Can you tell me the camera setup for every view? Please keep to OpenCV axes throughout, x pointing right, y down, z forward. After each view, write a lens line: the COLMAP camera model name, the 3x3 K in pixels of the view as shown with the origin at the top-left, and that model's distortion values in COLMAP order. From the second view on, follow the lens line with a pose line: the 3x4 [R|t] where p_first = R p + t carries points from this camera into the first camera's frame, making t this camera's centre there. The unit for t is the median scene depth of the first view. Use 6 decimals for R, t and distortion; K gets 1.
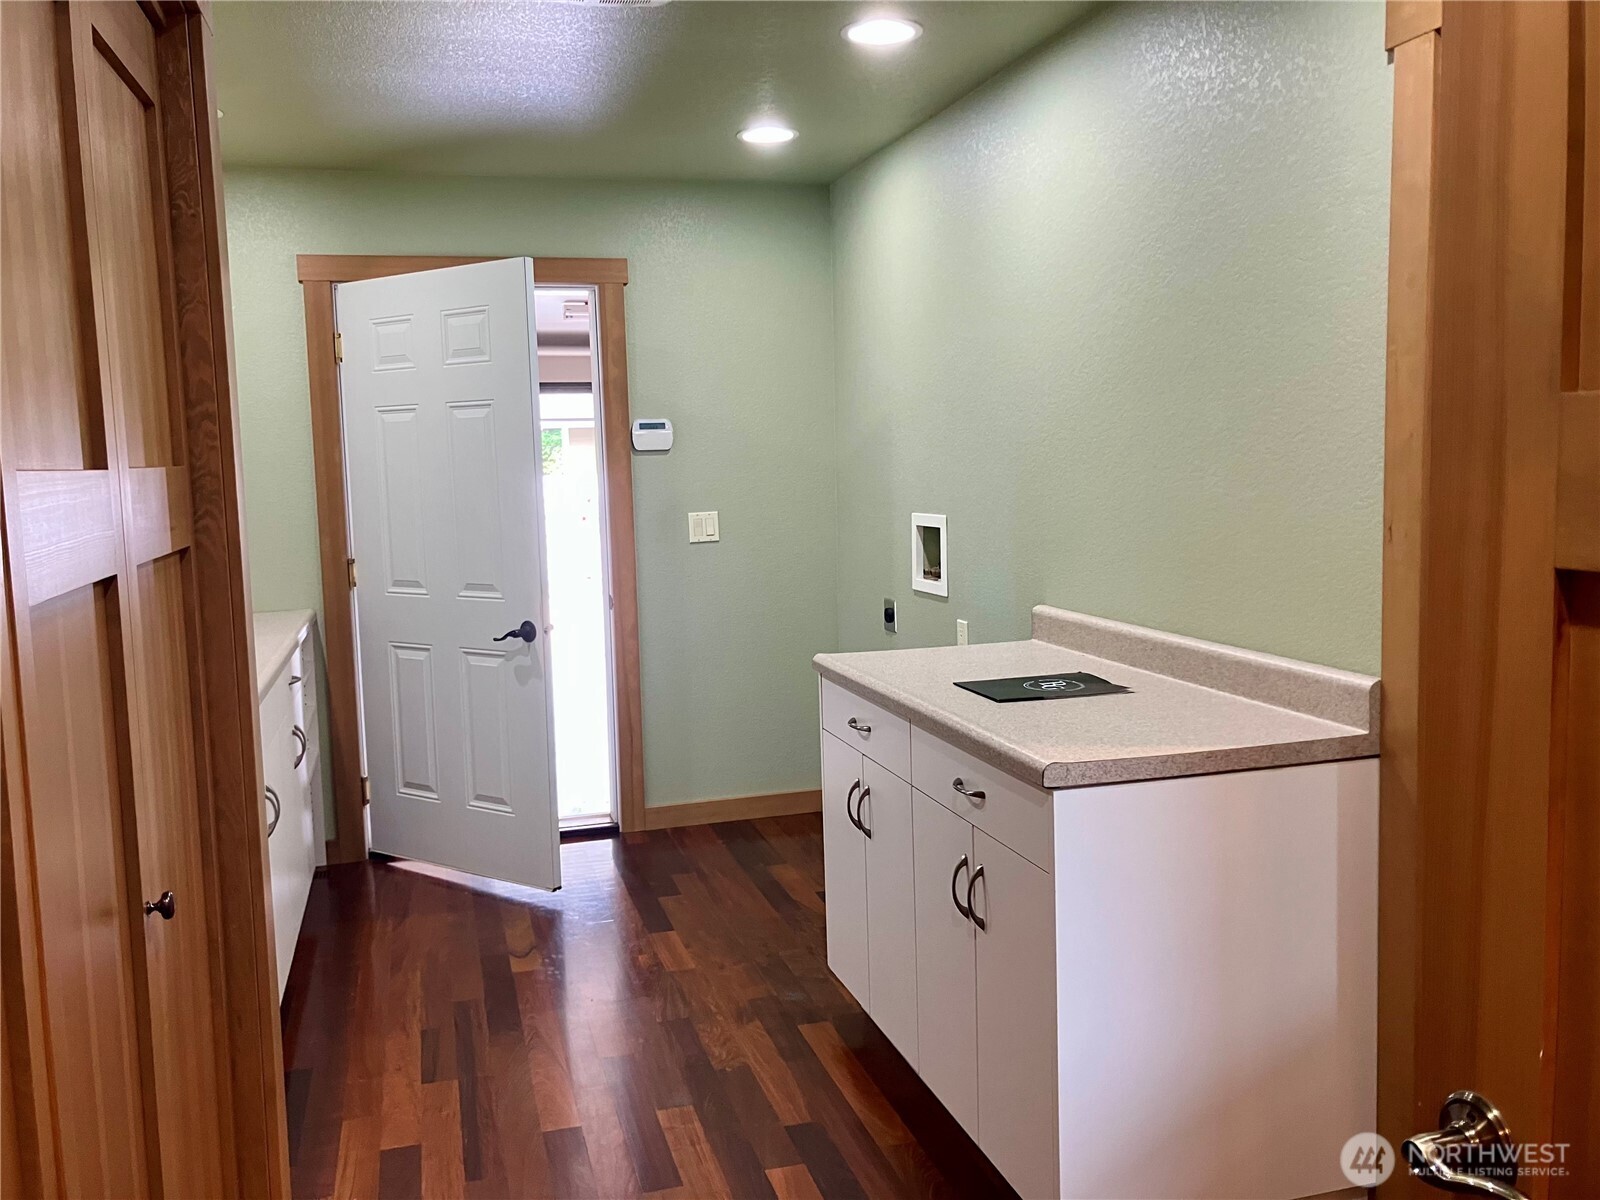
lens RADIAL K [[1329.2, 0, 802.6], [0, 1329.2, 598.1], [0, 0, 1]] dist [0.007722, -0.009878]
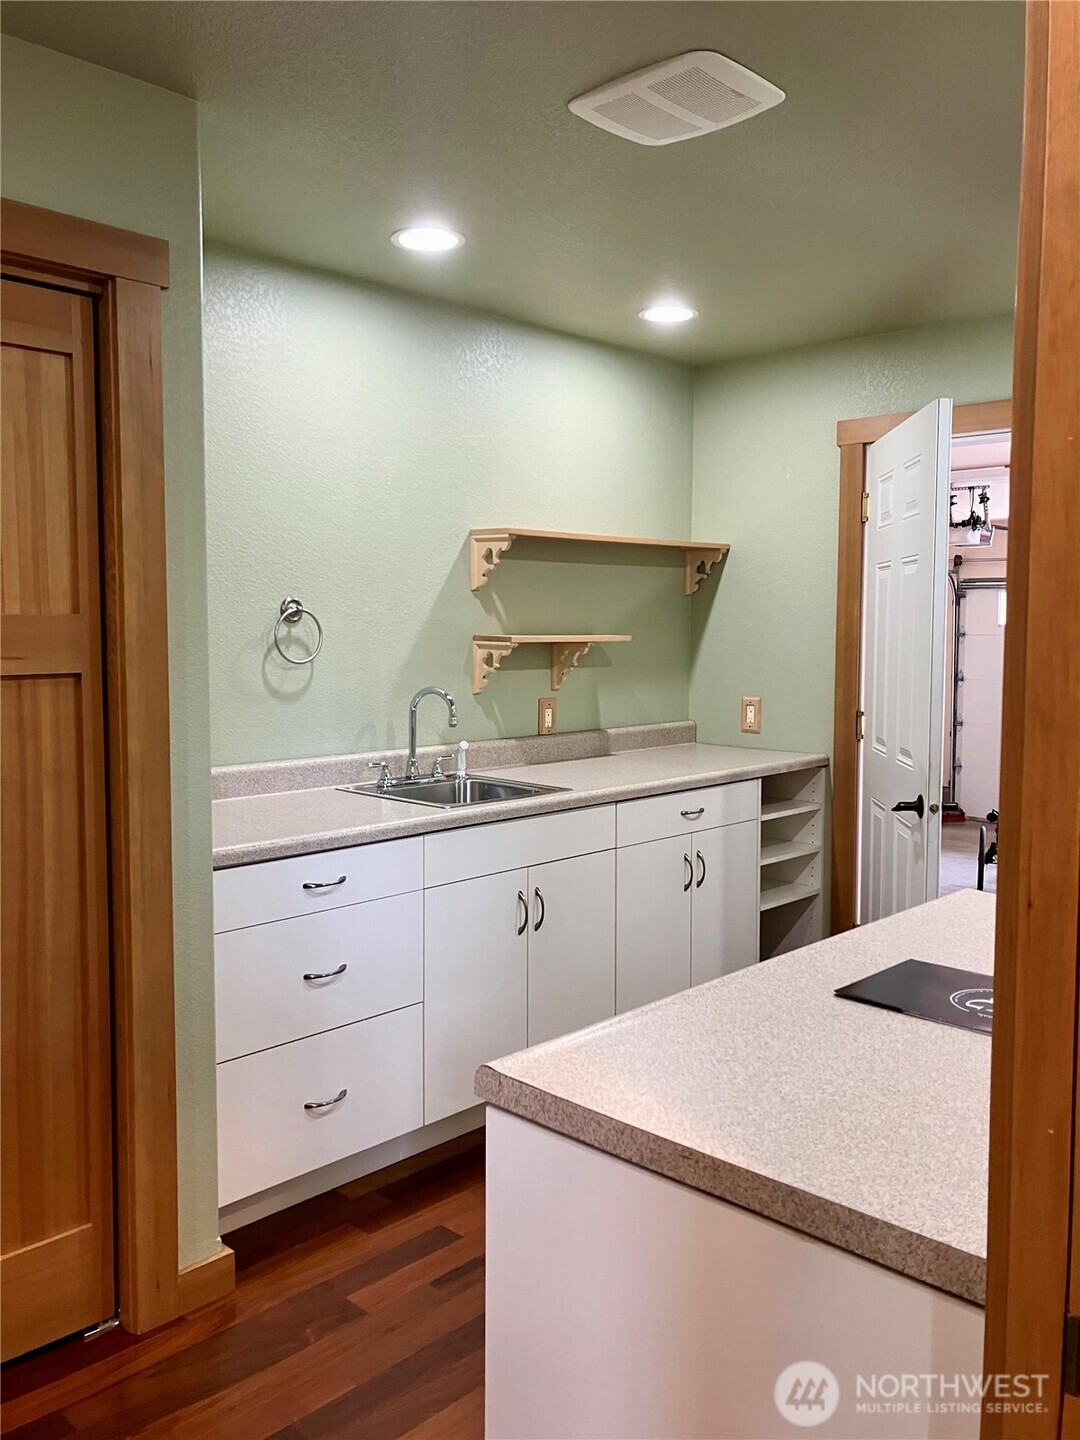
lens RADIAL K [[1196.3, 0, 542.1], [0, 1196.3, 718.1], [0, 0, 1]] dist [0.007722, -0.009878]
pose [[0.504946, 0.093317, -0.858092, 0.695715], [-0.107127, 0.993228, 0.044973, -0.084705], [0.856477, 0.069216, 0.511523, 0.664781]]
